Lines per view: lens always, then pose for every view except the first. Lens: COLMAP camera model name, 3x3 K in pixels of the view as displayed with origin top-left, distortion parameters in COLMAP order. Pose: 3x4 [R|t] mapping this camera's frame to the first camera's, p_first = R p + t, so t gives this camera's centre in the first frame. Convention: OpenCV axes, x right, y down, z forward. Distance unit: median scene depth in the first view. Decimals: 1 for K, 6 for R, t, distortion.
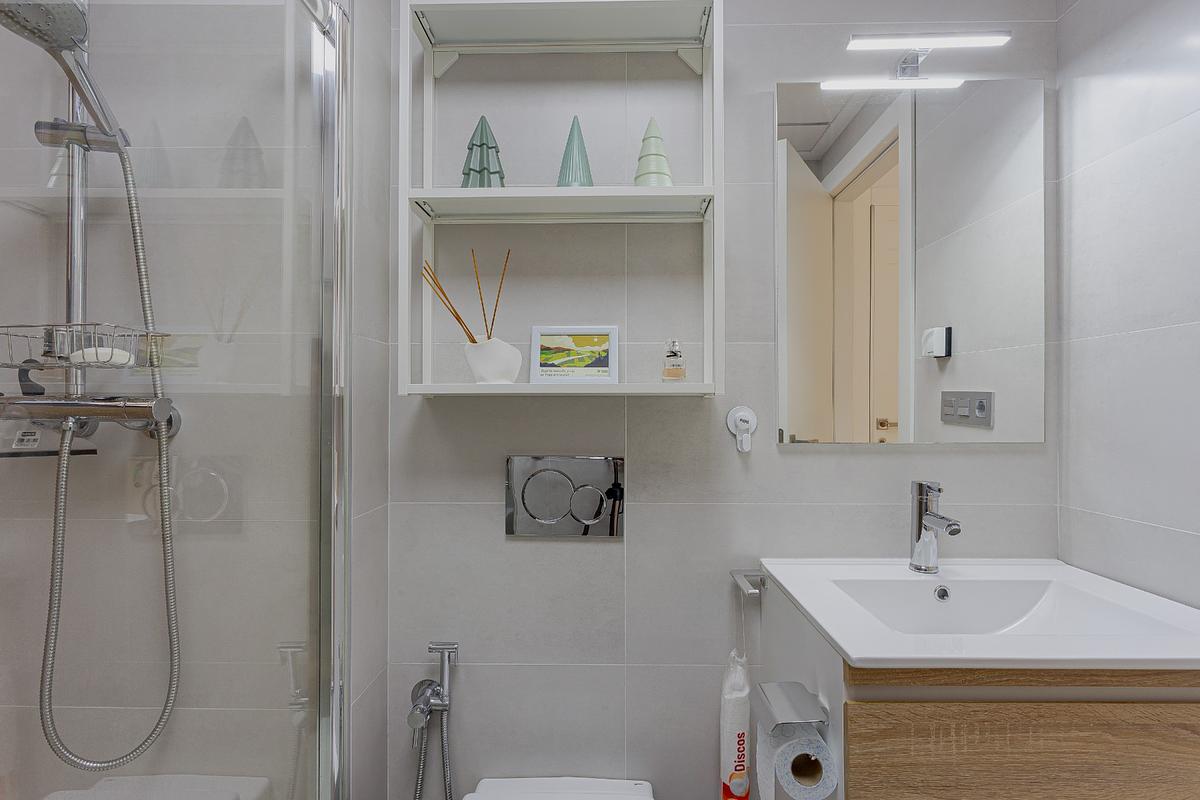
lens RADIAL K [[579.2, 0, 603.4], [0, 579.2, 403.0], [0, 0, 1]] dist [0.015631, 0.000642]
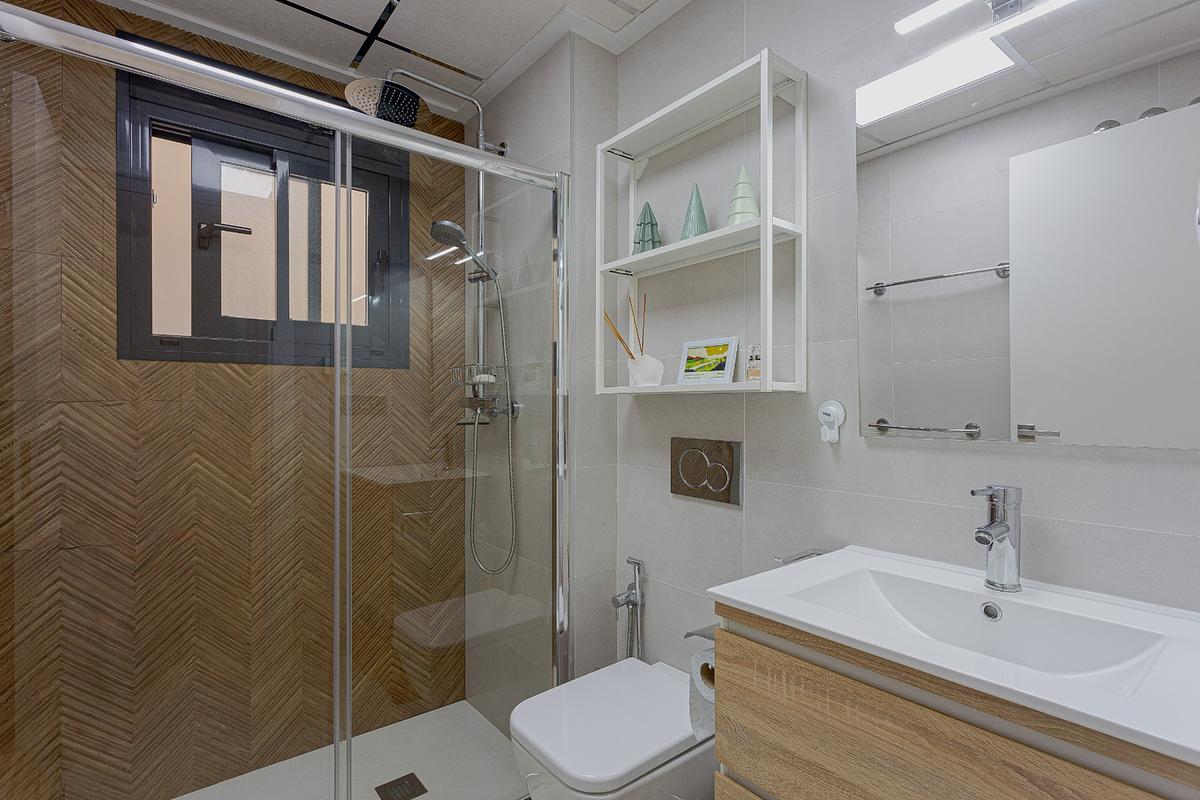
lens RADIAL K [[579.2, 0, 607.2], [0, 579.2, 402.6], [0, 0, 1]] dist [0.015631, 0.000642]
pose [[0.631049, -0.000623, -0.775743, 0.834034], [0.012508, 0.999878, 0.009372, -0.006203], [0.775642, -0.015617, 0.630979, -0.005556]]
